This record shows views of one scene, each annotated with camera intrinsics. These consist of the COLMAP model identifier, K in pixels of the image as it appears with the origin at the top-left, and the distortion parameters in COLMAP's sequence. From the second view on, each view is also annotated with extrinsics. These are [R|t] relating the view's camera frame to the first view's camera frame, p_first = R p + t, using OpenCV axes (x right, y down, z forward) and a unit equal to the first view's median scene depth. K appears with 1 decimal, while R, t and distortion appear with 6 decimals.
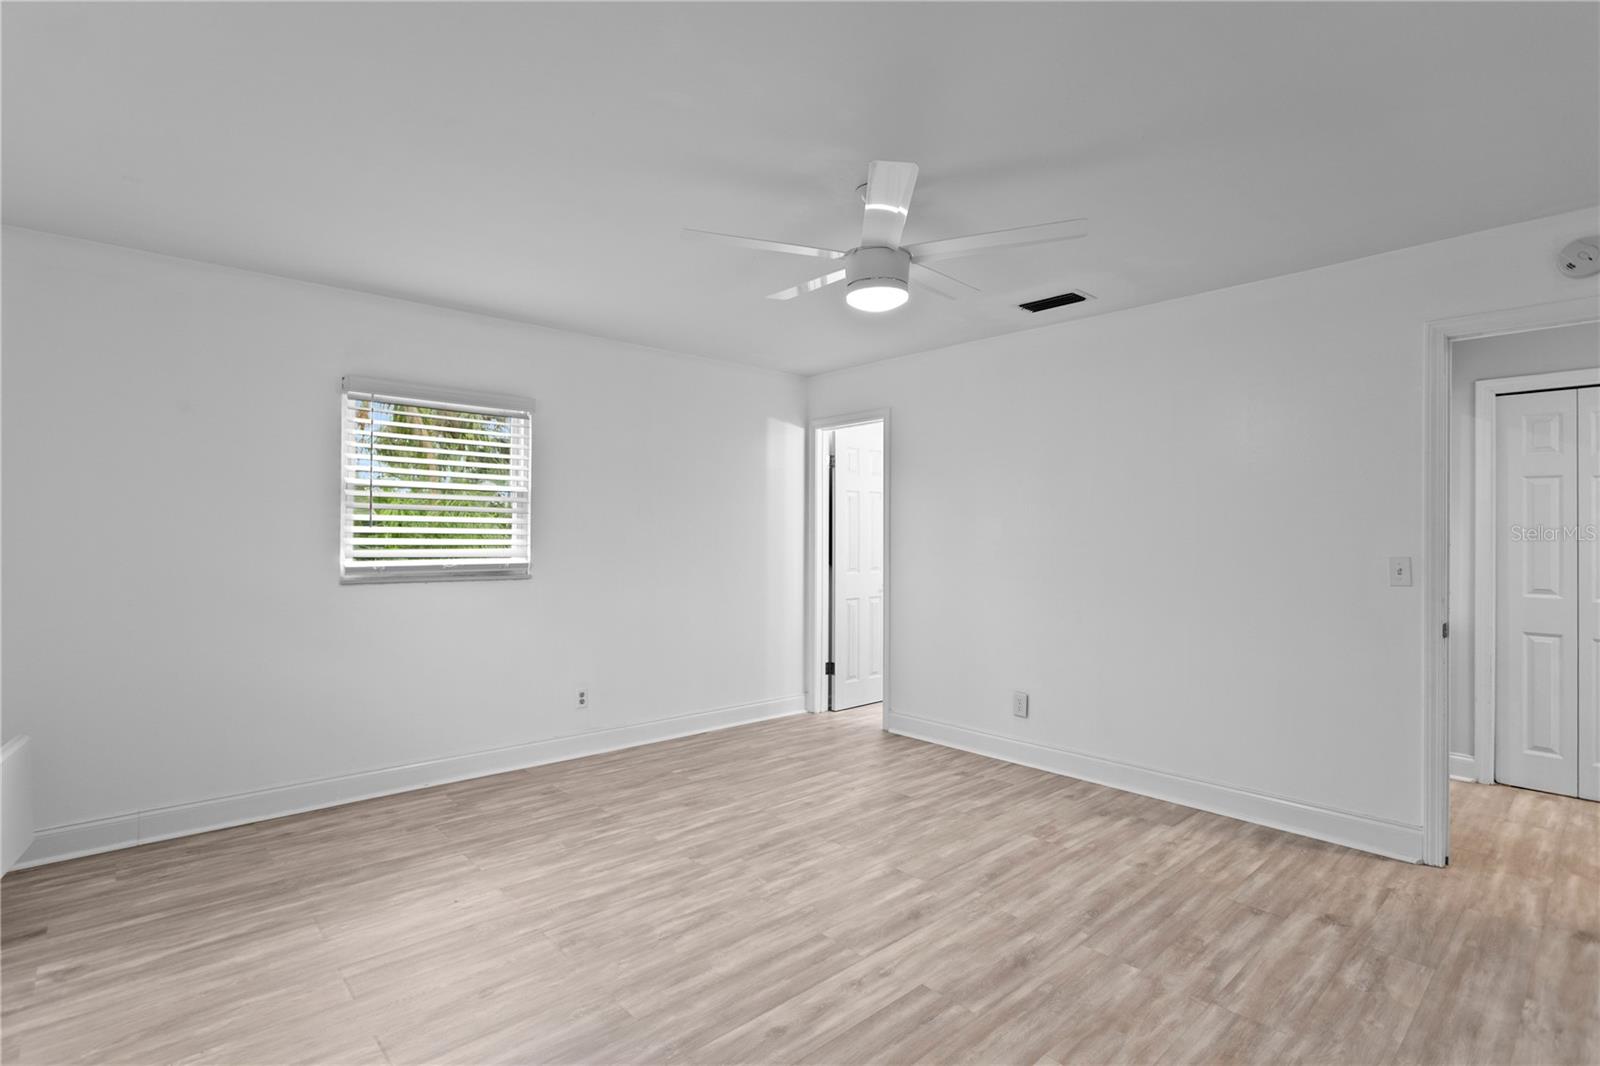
lens RADIAL K [[762.8, 0, 802.1], [0, 762.8, 532.4], [0, 0, 1]] dist [-0.016501, 0.004695]
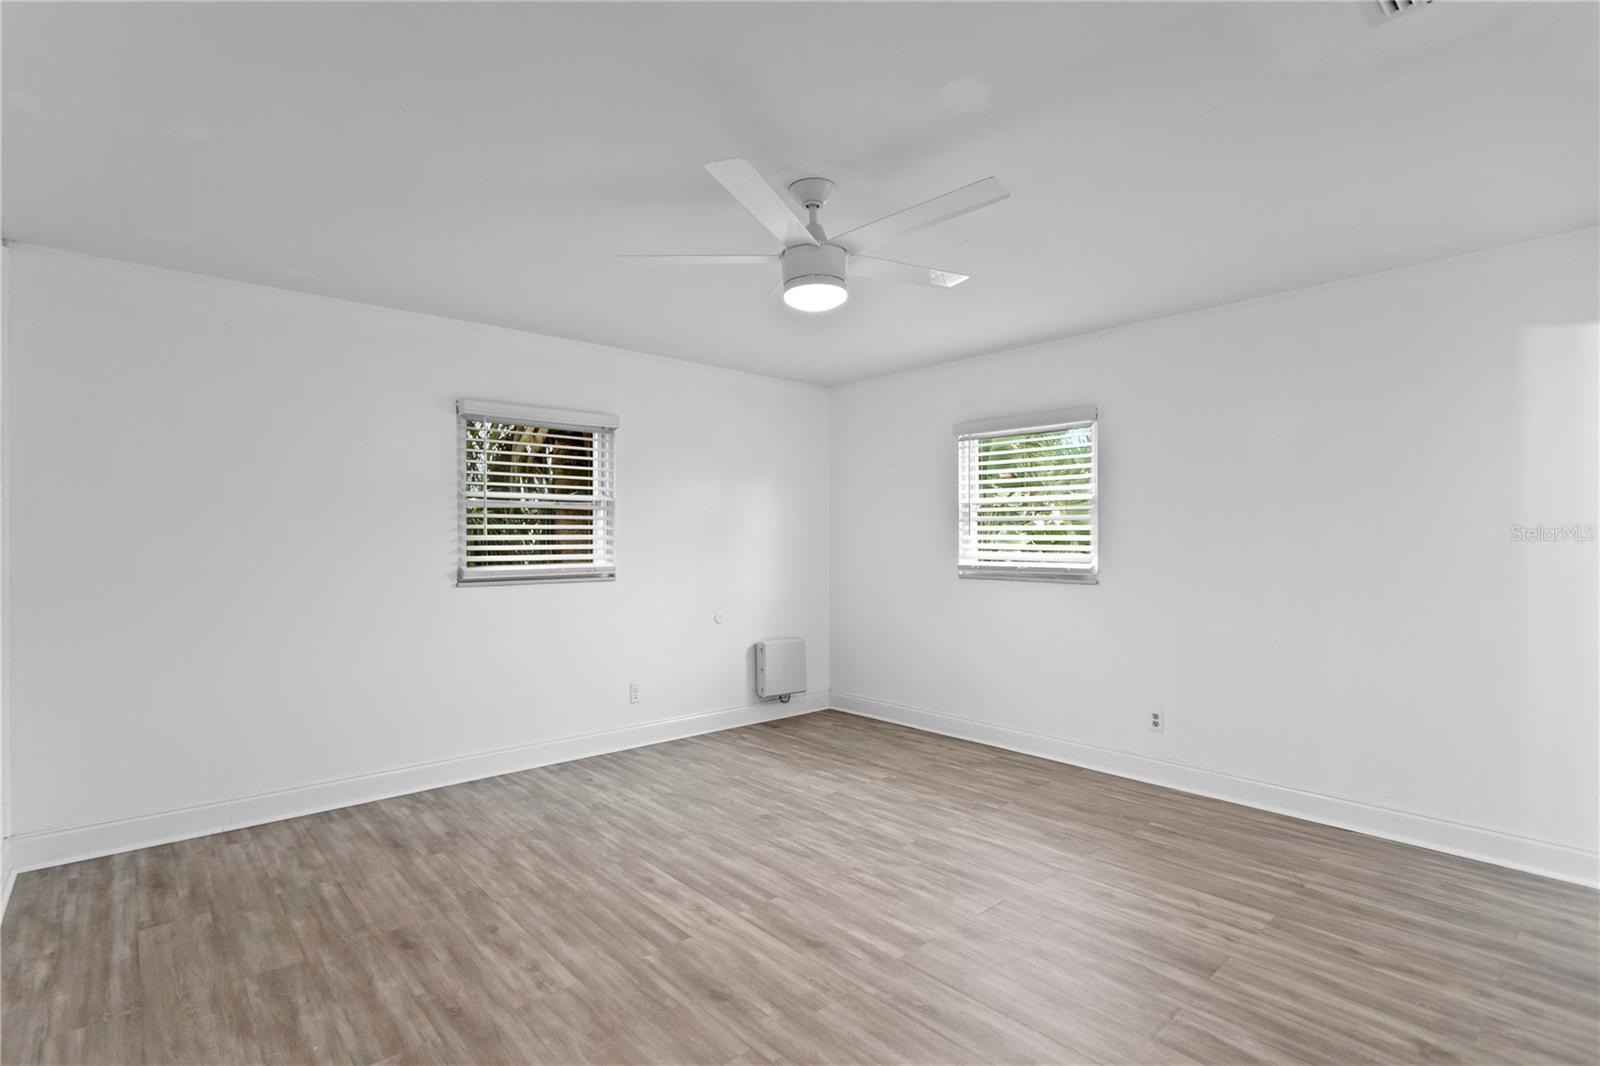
lens RADIAL K [[762.8, 0, 767.0], [0, 762.8, 545.0], [0, 0, 1]] dist [-0.016501, 0.004695]
pose [[-0.028721, 0.000882, -0.999587, 0.882434], [0.005566, 0.999984, 0.000722, 0.007528], [0.999572, -0.005543, -0.028725, 0.787283]]
